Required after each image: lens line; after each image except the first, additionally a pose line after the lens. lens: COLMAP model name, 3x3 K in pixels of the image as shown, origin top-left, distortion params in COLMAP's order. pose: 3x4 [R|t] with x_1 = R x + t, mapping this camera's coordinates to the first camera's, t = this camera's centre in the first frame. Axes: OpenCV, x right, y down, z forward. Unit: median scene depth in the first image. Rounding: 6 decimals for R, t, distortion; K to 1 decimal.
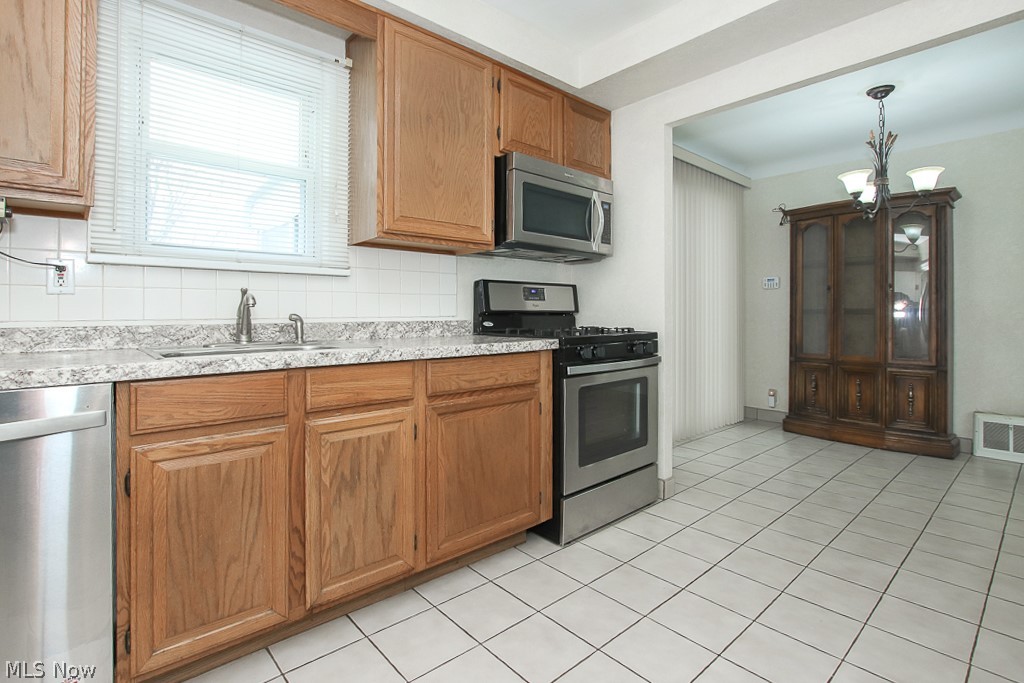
lens RADIAL K [[486.8, 0, 482.8], [0, 486.8, 314.9], [0, 0, 1]] dist [-0.010822, 0.000152]
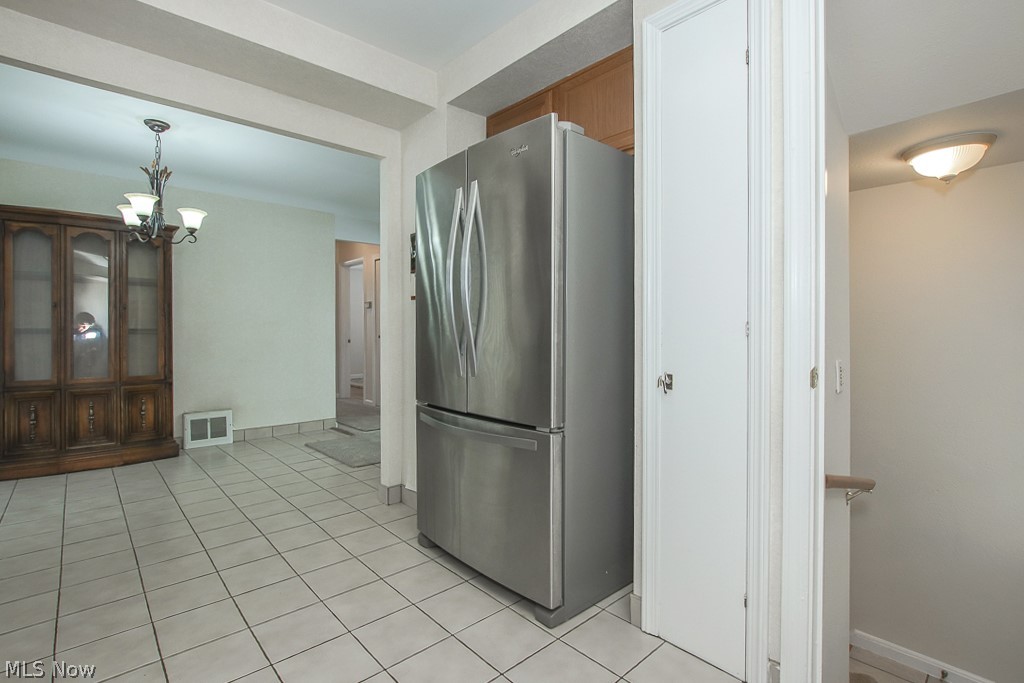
lens RADIAL K [[486.8, 0, 509.6], [0, 486.8, 338.8], [0, 0, 1]] dist [-0.010822, 0.000152]
pose [[-0.028004, -0.015881, 0.999482, -0.225190], [0.005026, 0.999859, 0.016028, -0.003500], [-0.999595, 0.005472, -0.027920, 0.211297]]
